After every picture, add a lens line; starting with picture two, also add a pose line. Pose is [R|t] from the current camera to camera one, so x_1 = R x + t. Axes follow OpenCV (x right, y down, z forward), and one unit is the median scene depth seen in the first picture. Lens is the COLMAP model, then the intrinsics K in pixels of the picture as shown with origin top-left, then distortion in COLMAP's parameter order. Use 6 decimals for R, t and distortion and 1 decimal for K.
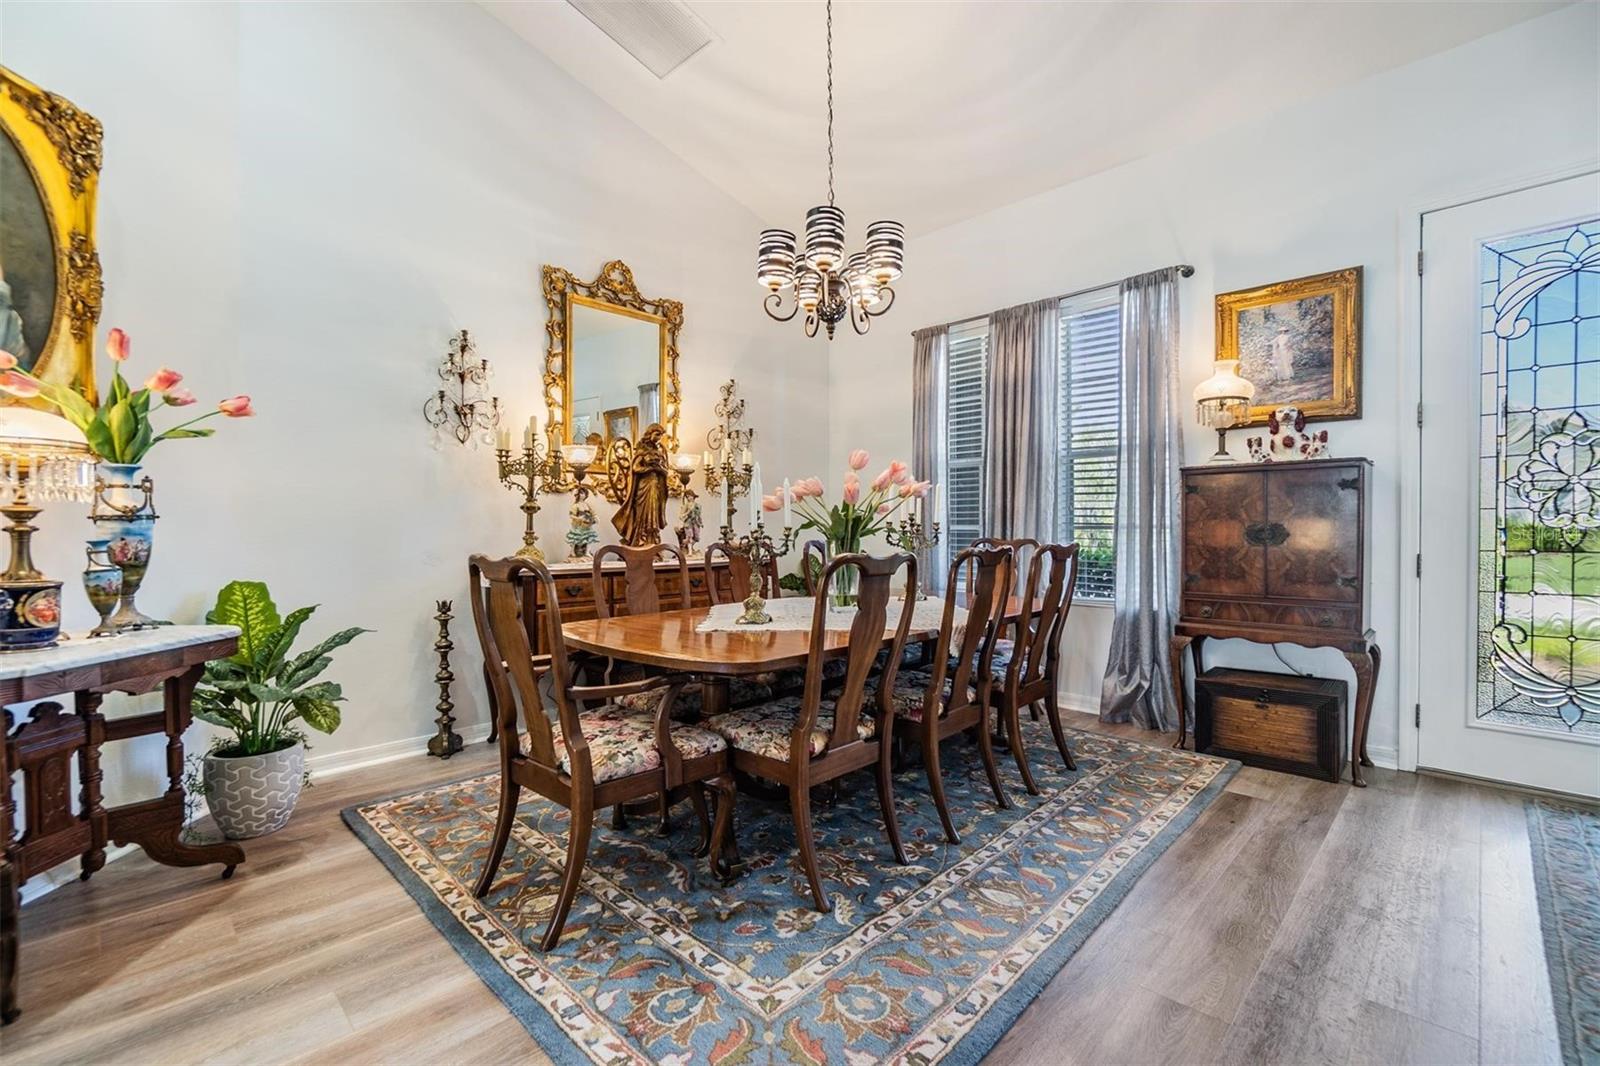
lens RADIAL K [[698.7, 0, 794.2], [0, 698.7, 524.5], [0, 0, 1]] dist [-0.001444, -0.000053]
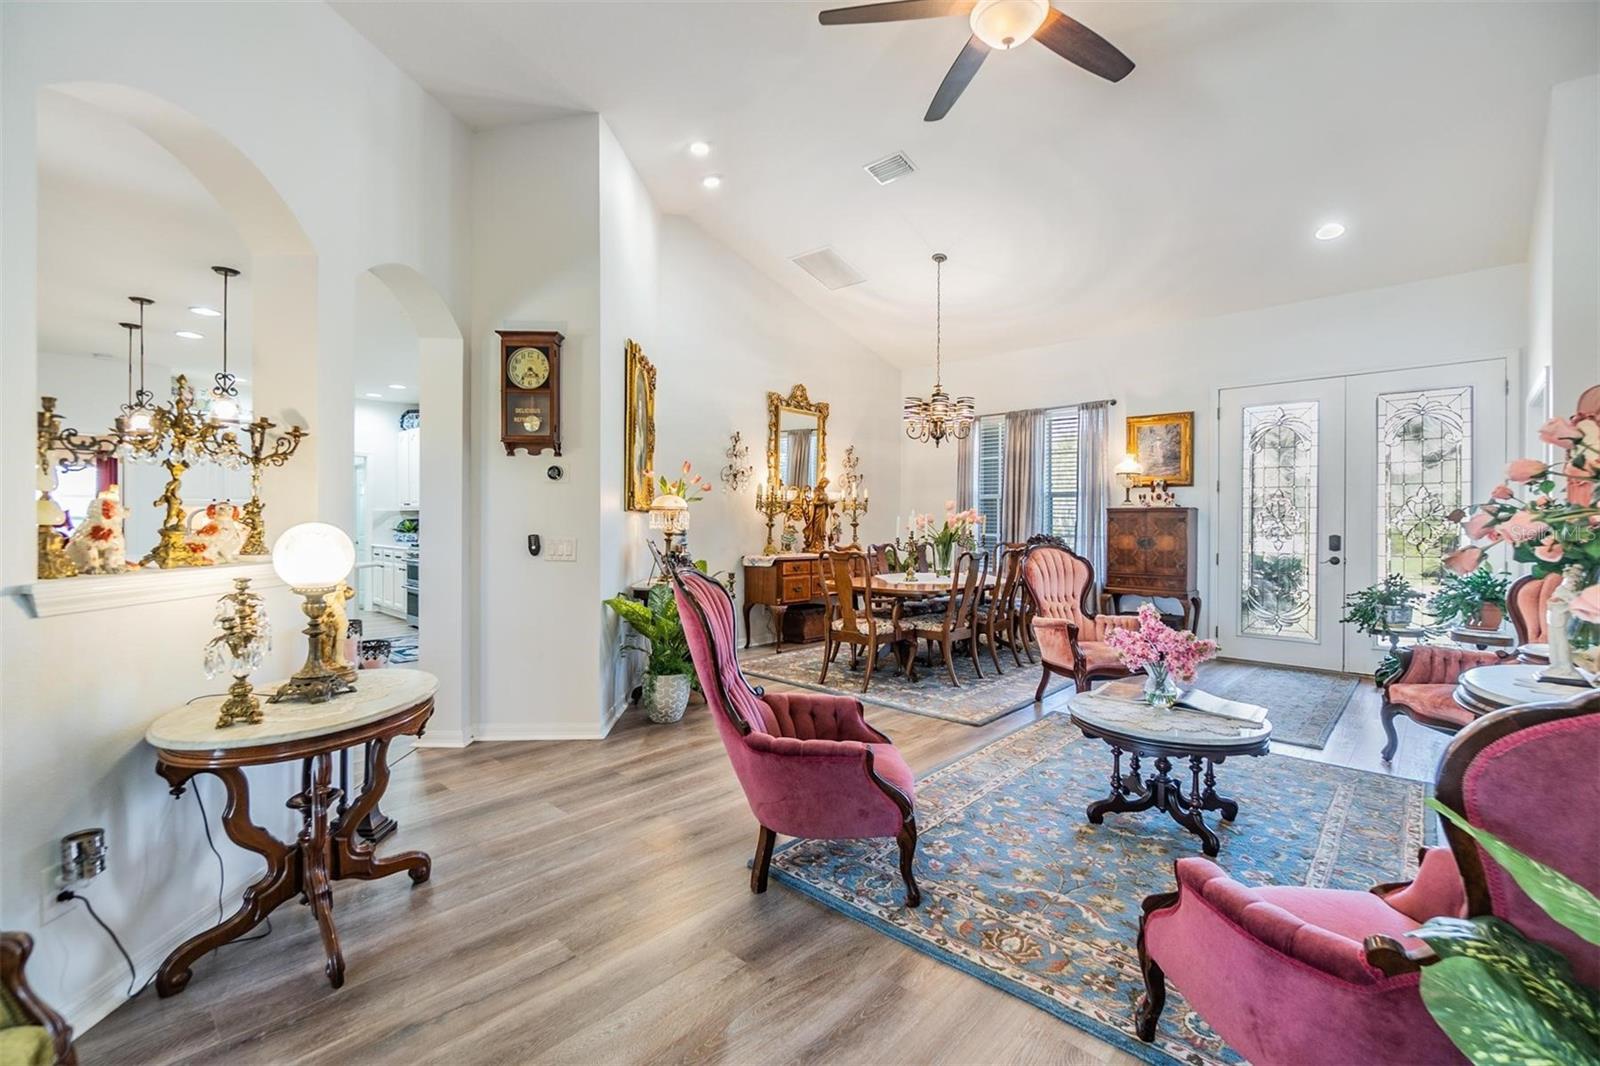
lens RADIAL K [[697.8, 0, 792.8], [0, 697.8, 513.7], [0, 0, 1]] dist [-0.003473, -0.000155]
pose [[0.999641, 0.010508, 0.024650, -0.365025], [-0.010387, 0.999933, -0.005061, -0.045170], [-0.024702, 0.004803, 0.999683, -0.908930]]
